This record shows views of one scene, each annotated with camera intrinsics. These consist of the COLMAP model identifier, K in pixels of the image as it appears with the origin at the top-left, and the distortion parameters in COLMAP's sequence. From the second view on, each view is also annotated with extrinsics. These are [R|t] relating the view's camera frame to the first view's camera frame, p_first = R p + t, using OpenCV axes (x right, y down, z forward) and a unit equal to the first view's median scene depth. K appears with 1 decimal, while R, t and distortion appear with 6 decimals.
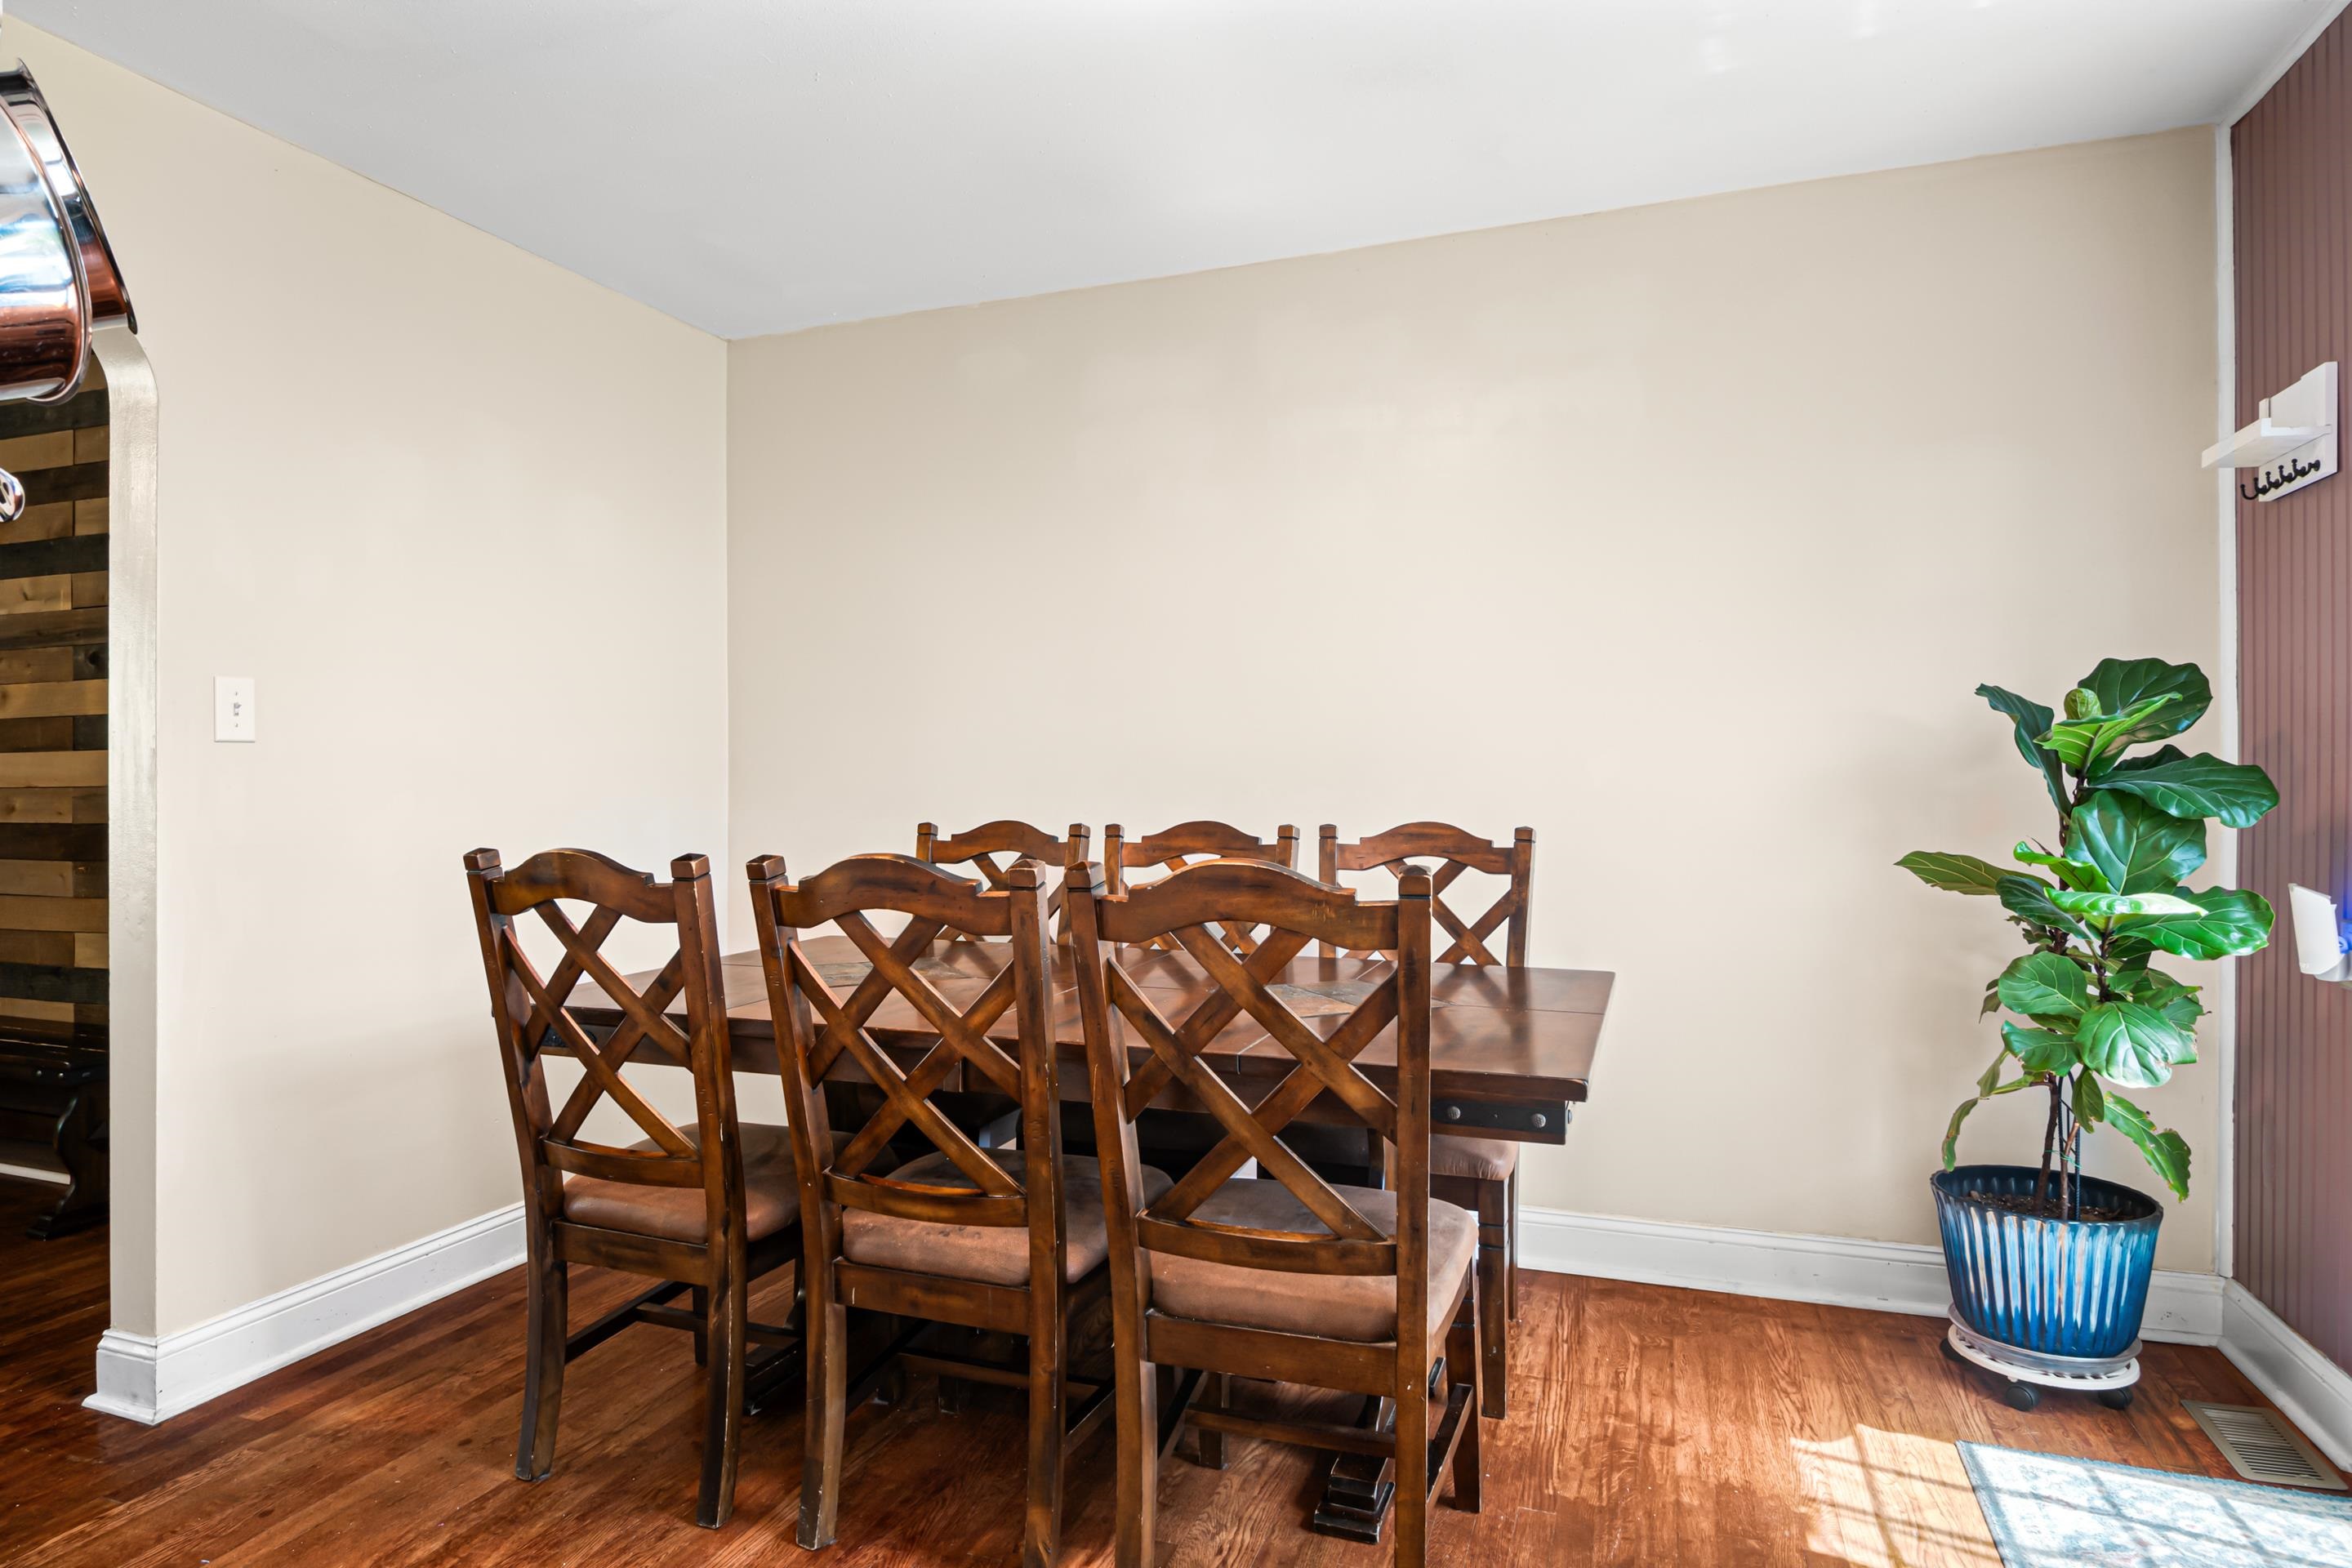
lens RADIAL K [[1328.0, 0, 1160.7], [0, 1328.0, 780.6], [0, 0, 1]] dist [0.001695, -0.010768]
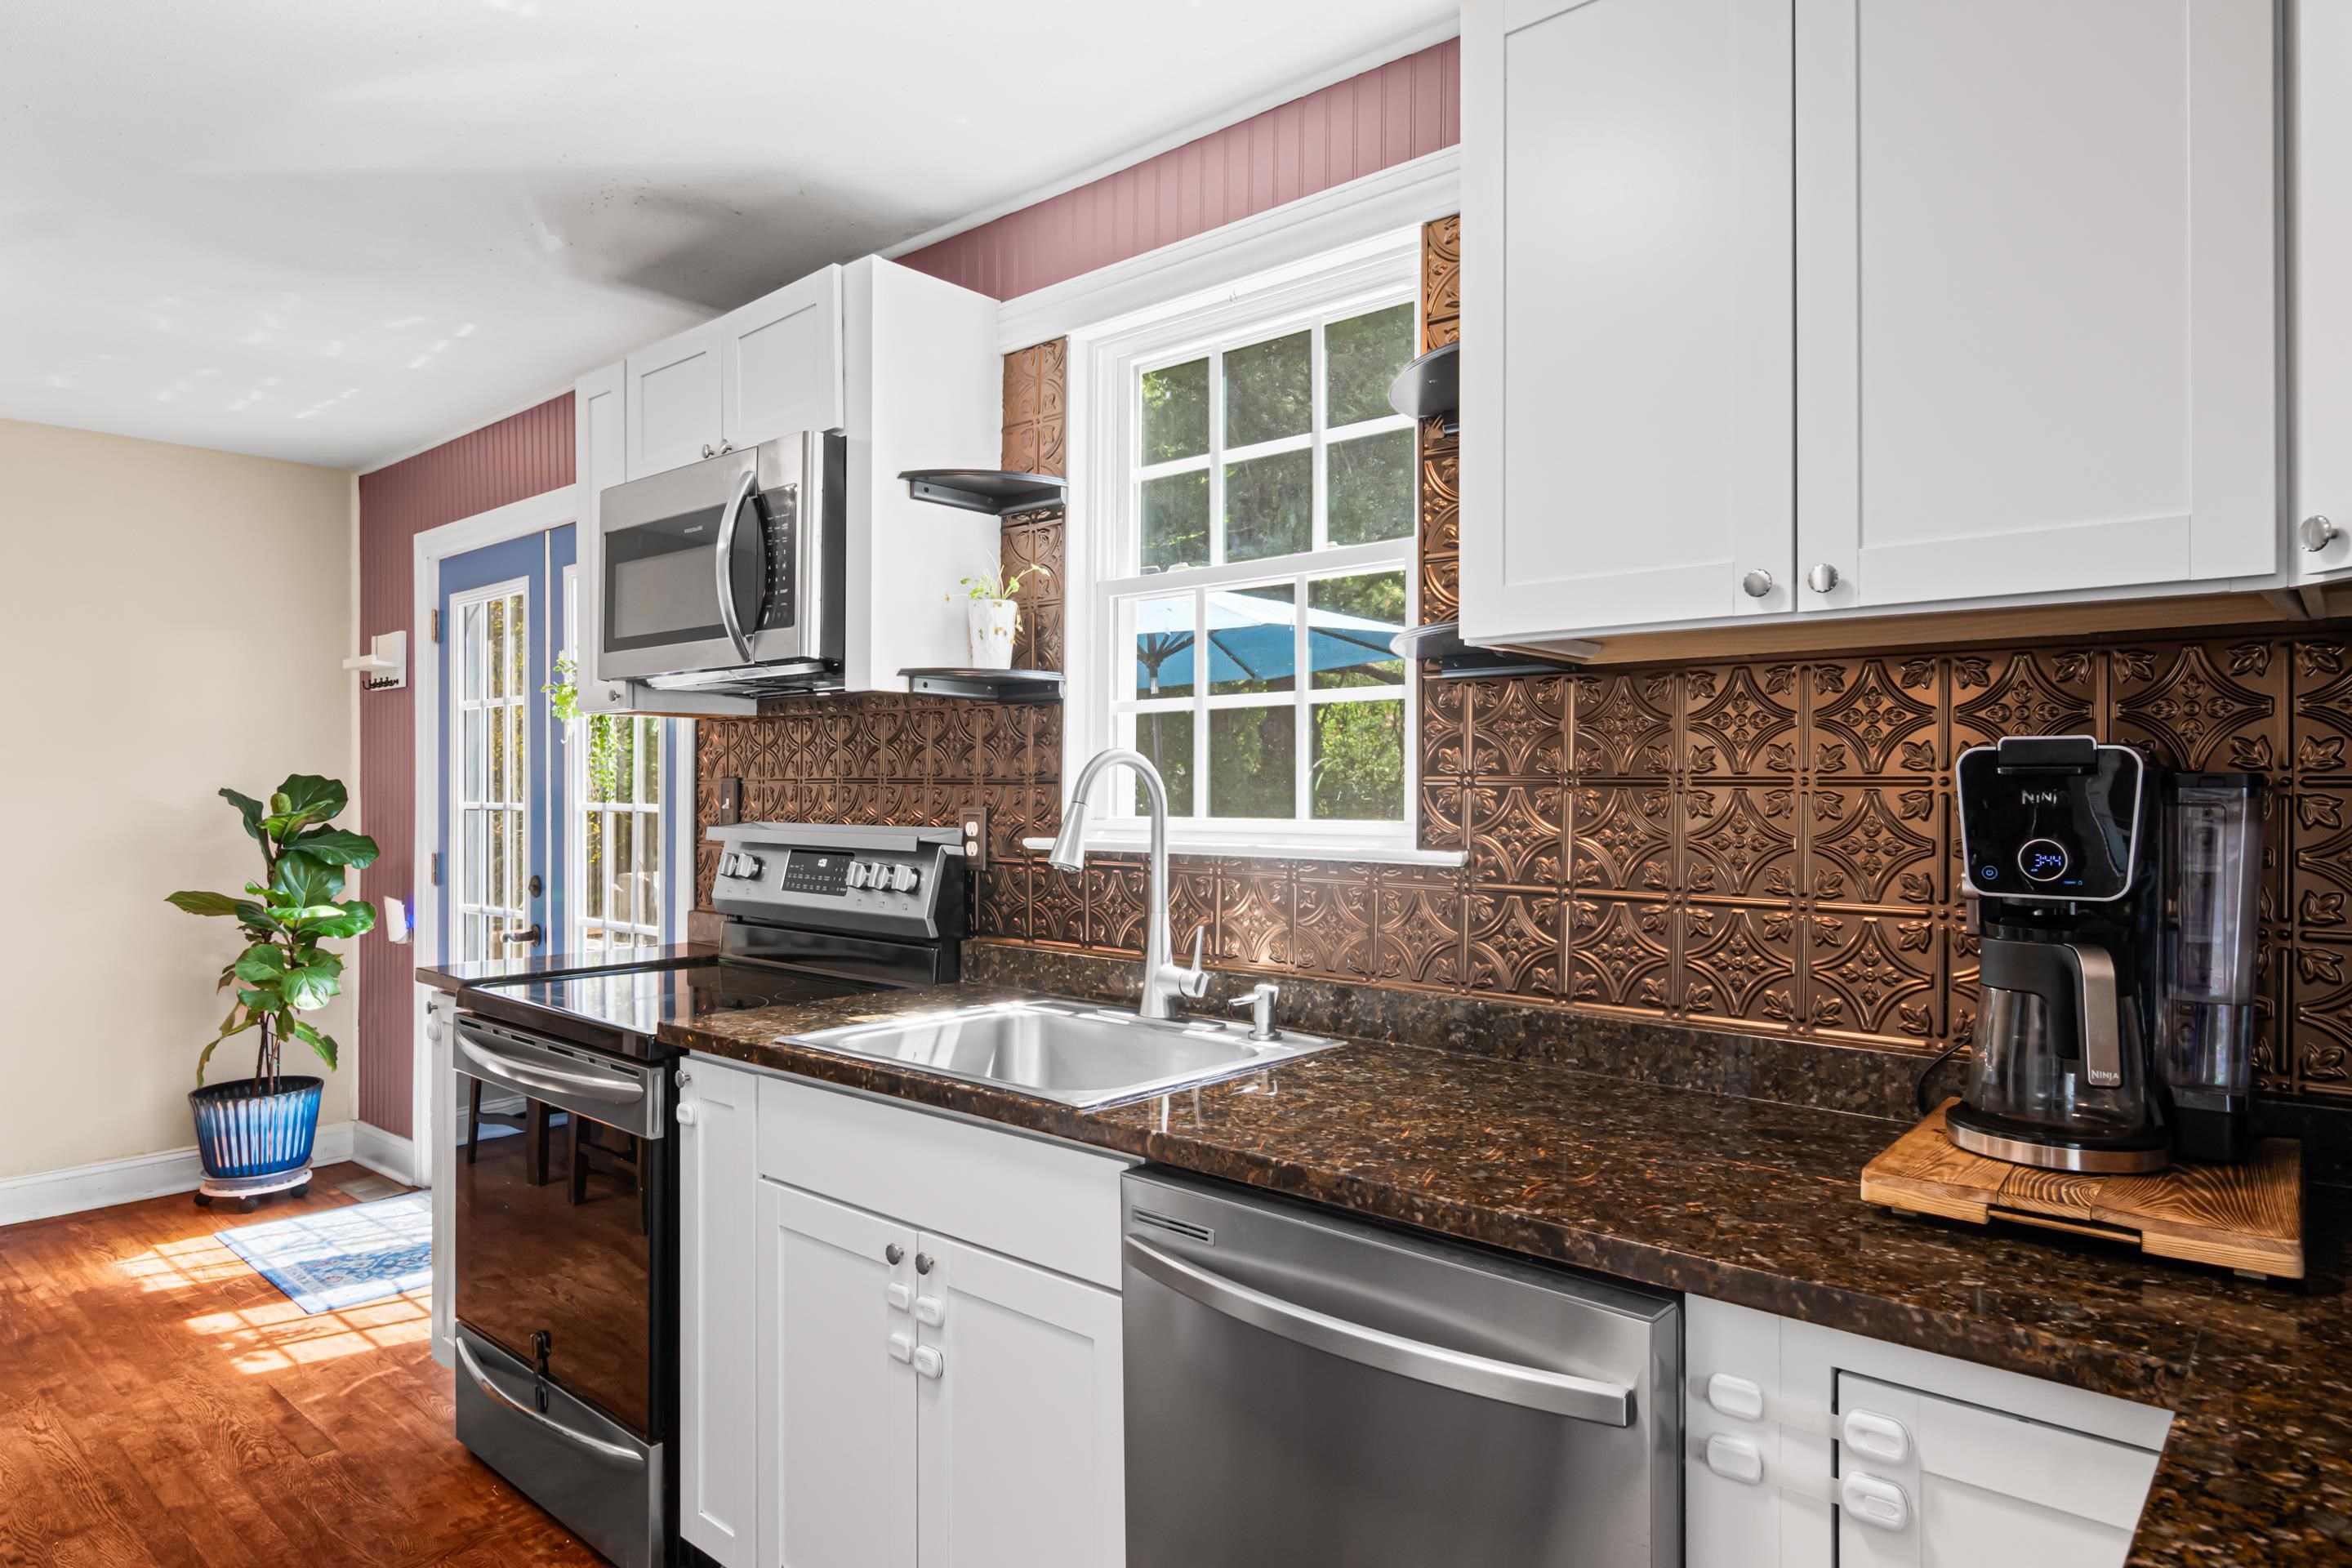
lens RADIAL K [[1420.0, 0, 1157.5], [0, 1420.0, 794.4], [0, 0, 1]] dist [-0.002229, -0.004685]
pose [[0.369235, 0.006569, 0.929313, -0.627939], [0.004221, 0.999953, -0.008745, -0.046776], [-0.929326, 0.007152, 0.369190, -0.781036]]
